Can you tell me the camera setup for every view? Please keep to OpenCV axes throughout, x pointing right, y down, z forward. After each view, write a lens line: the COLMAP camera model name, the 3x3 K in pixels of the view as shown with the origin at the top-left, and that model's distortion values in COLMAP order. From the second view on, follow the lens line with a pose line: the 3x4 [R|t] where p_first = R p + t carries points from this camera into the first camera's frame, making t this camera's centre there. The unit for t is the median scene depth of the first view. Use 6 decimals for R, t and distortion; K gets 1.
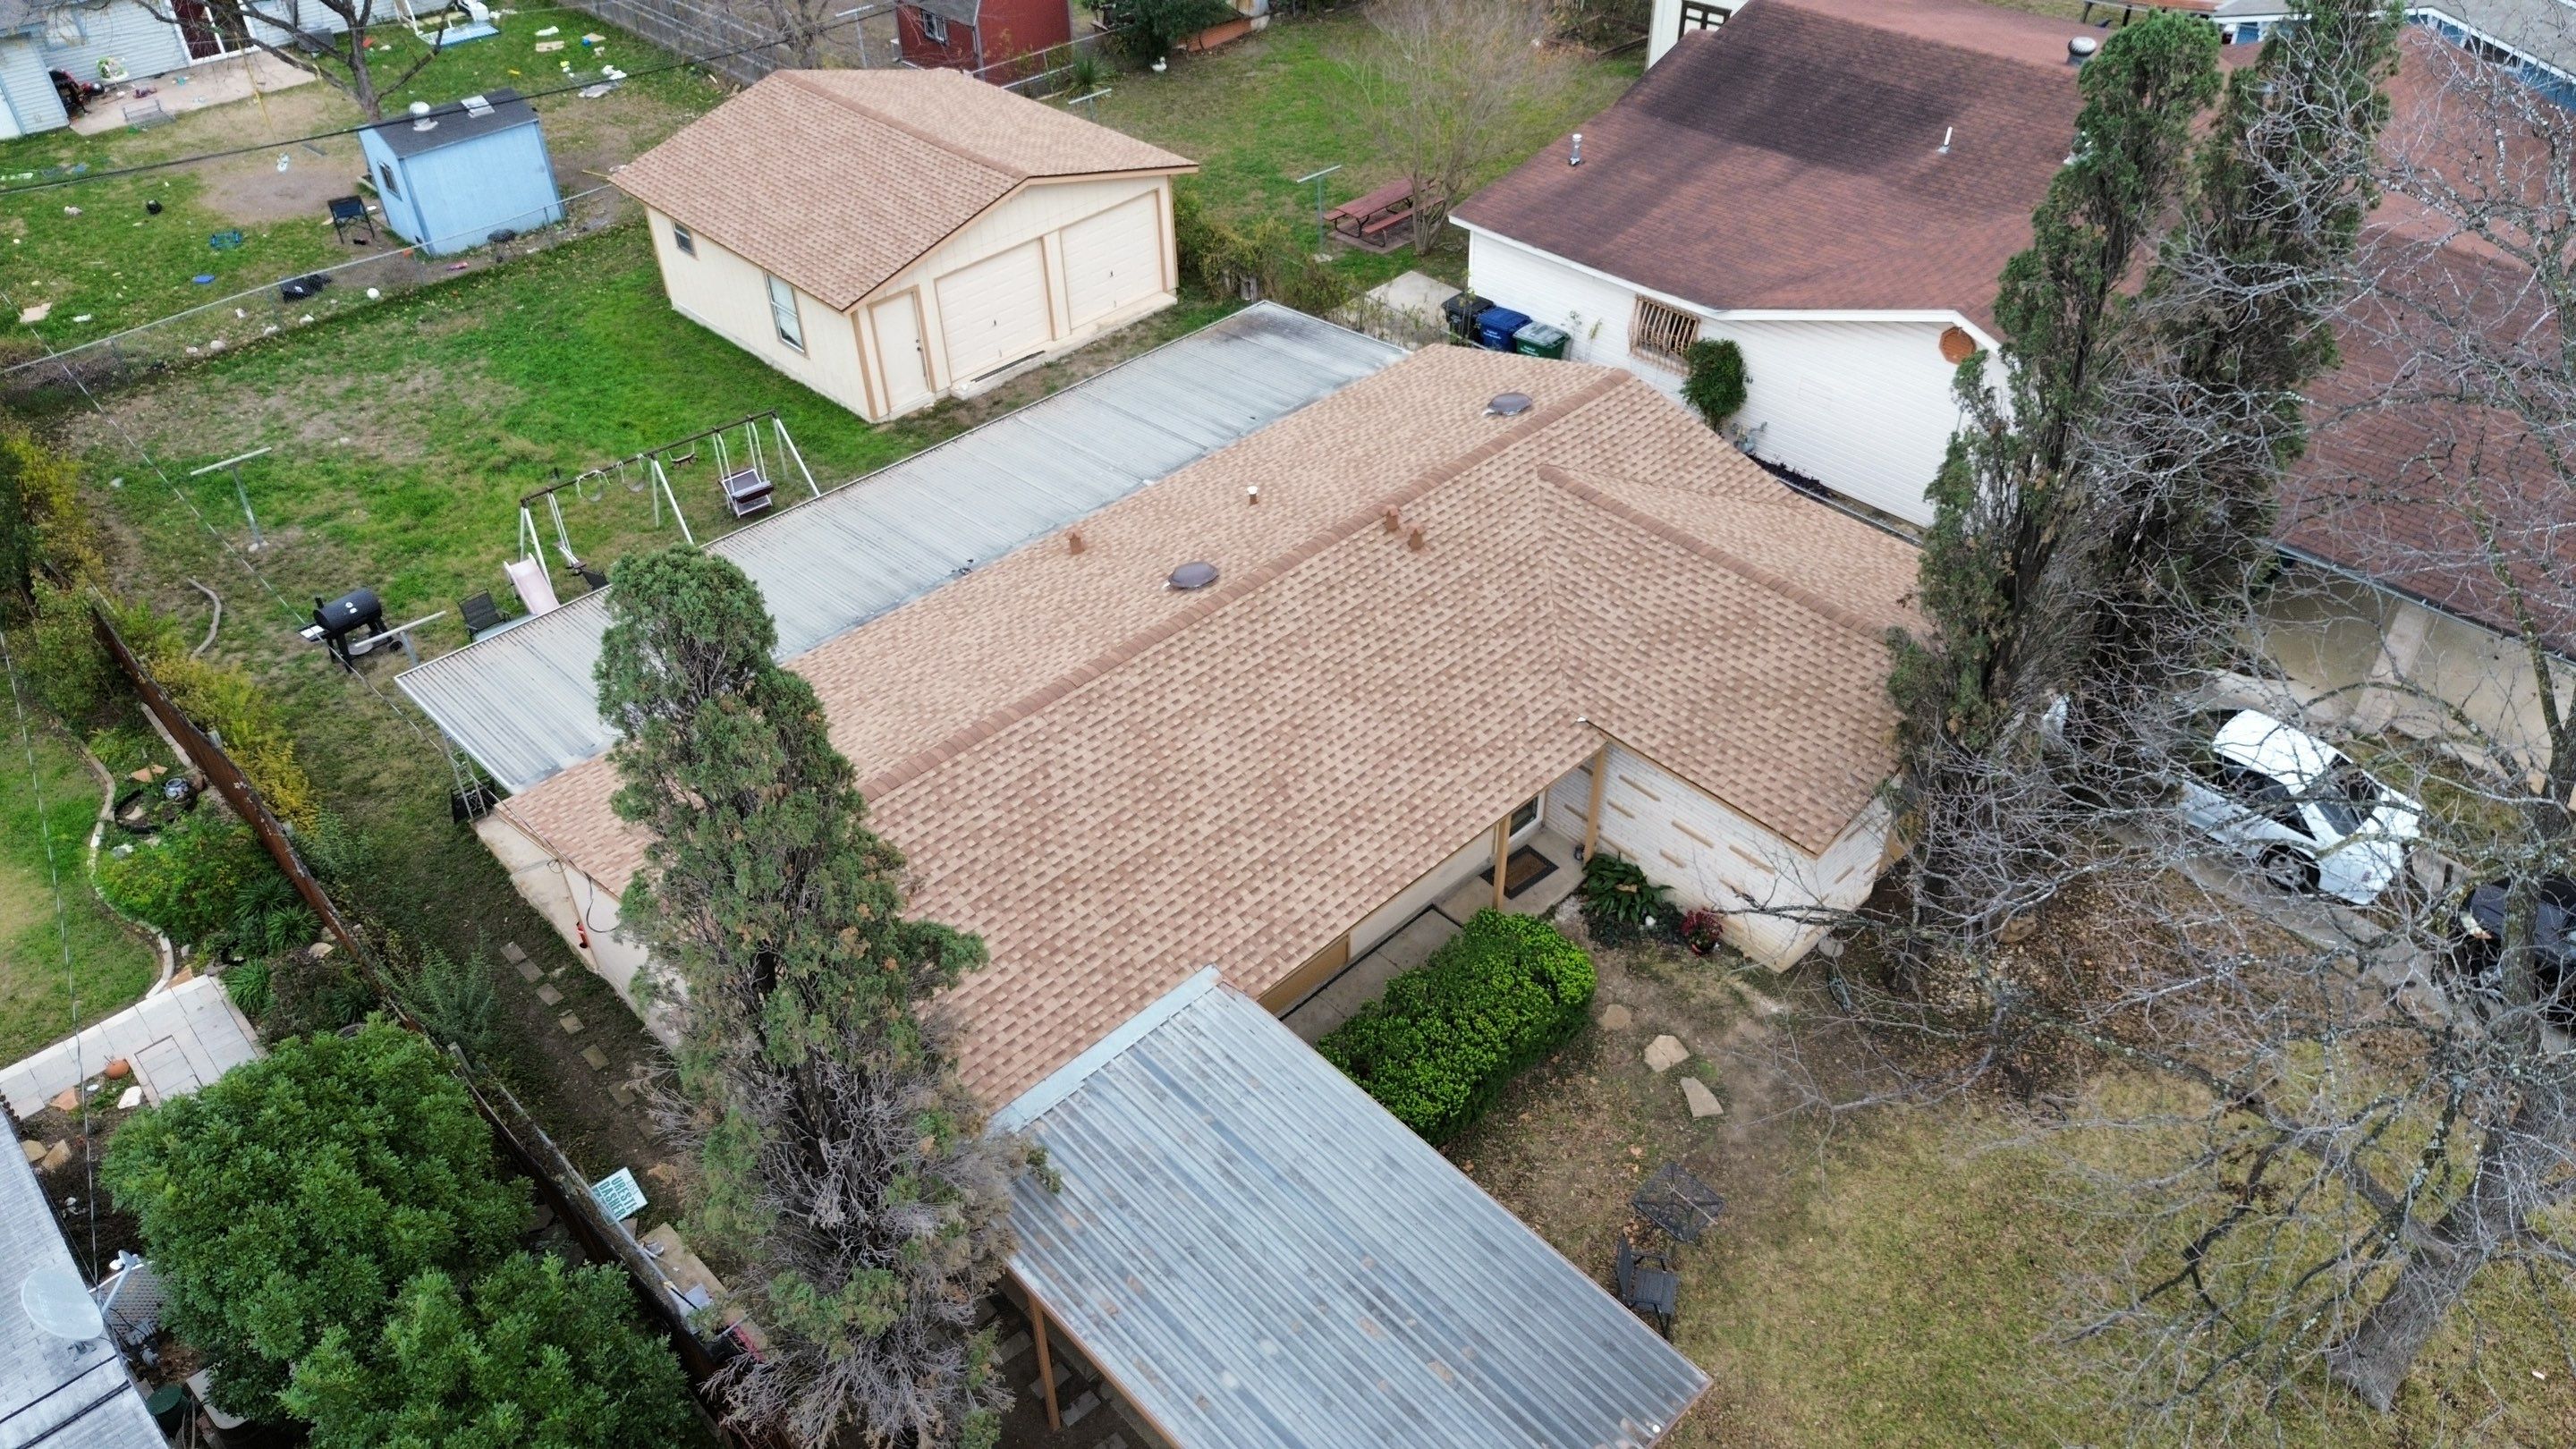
lens RADIAL K [[1832.6, 0, 1288.0], [0, 1832.6, 724.5], [0, 0, 1]] dist [0.075055, -0.090187]
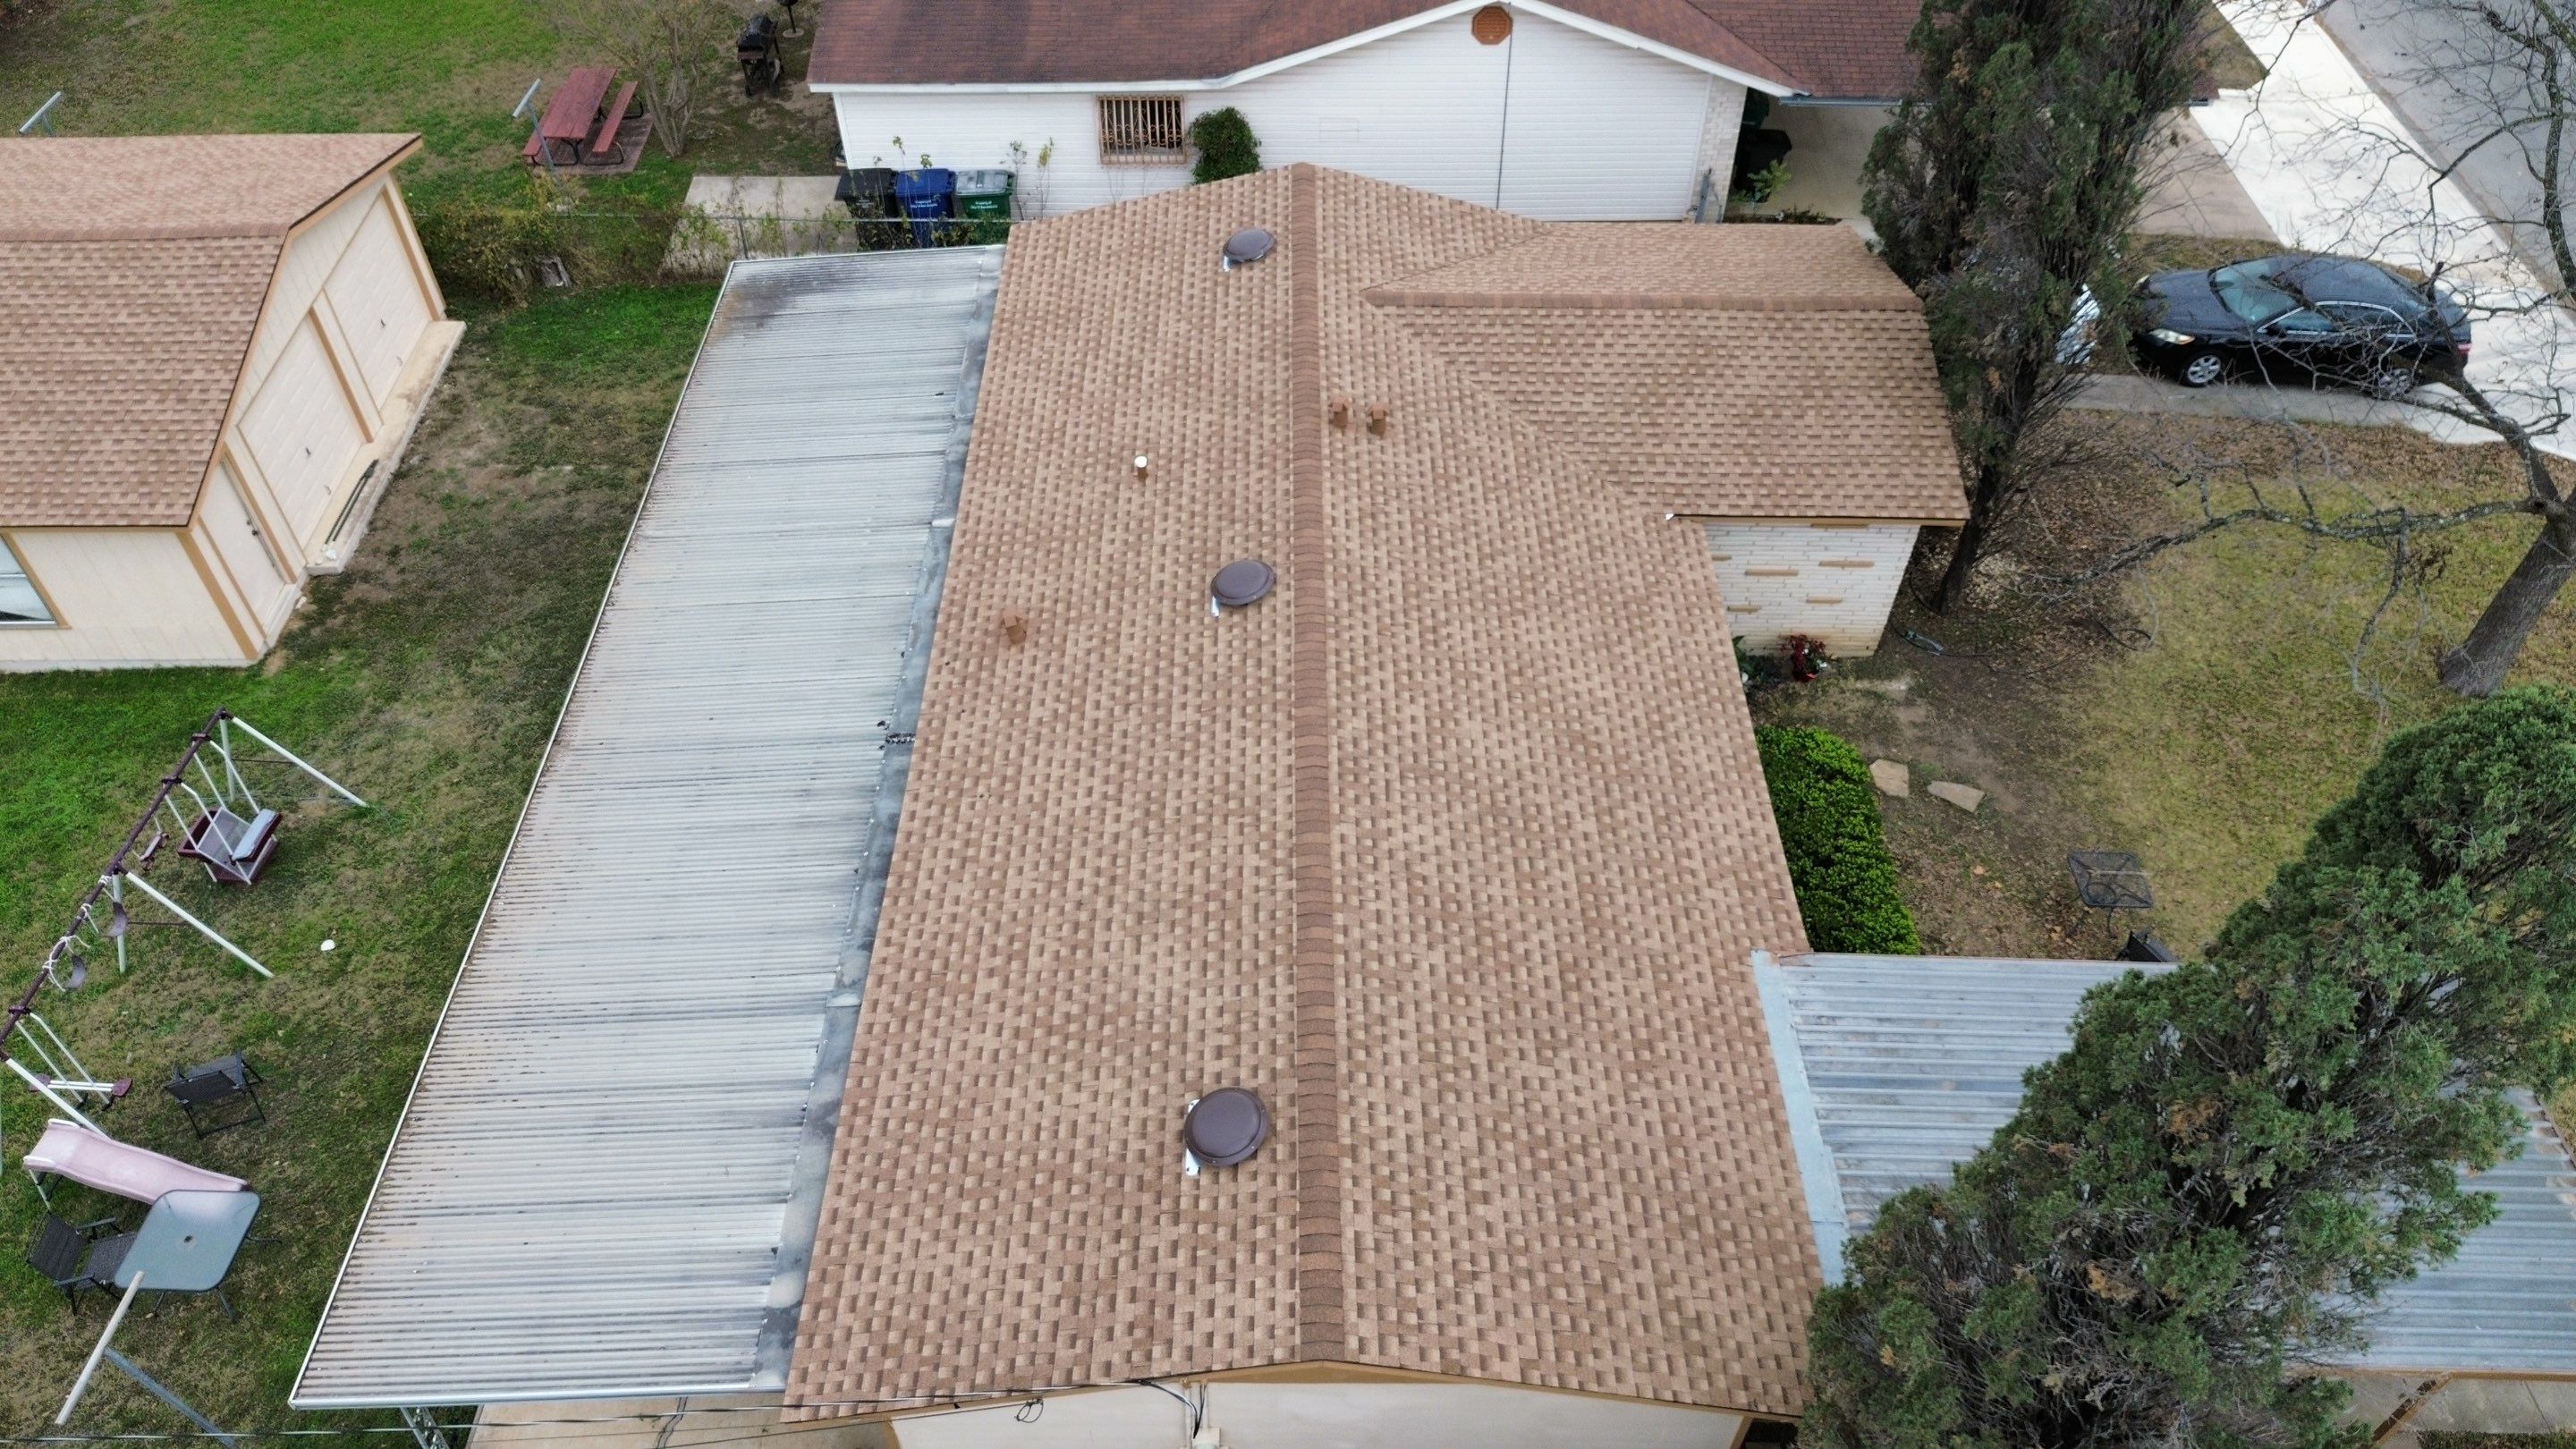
lens RADIAL K [[1832.6, 0, 1288.0], [0, 1832.6, 724.5], [0, 0, 1]] dist [0.075055, -0.090187]
pose [[0.686656, -0.504750, 0.523193, -0.353649], [0.439858, 0.861457, 0.253806, -0.162015], [-0.578817, 0.055853, 0.813543, 0.266624]]
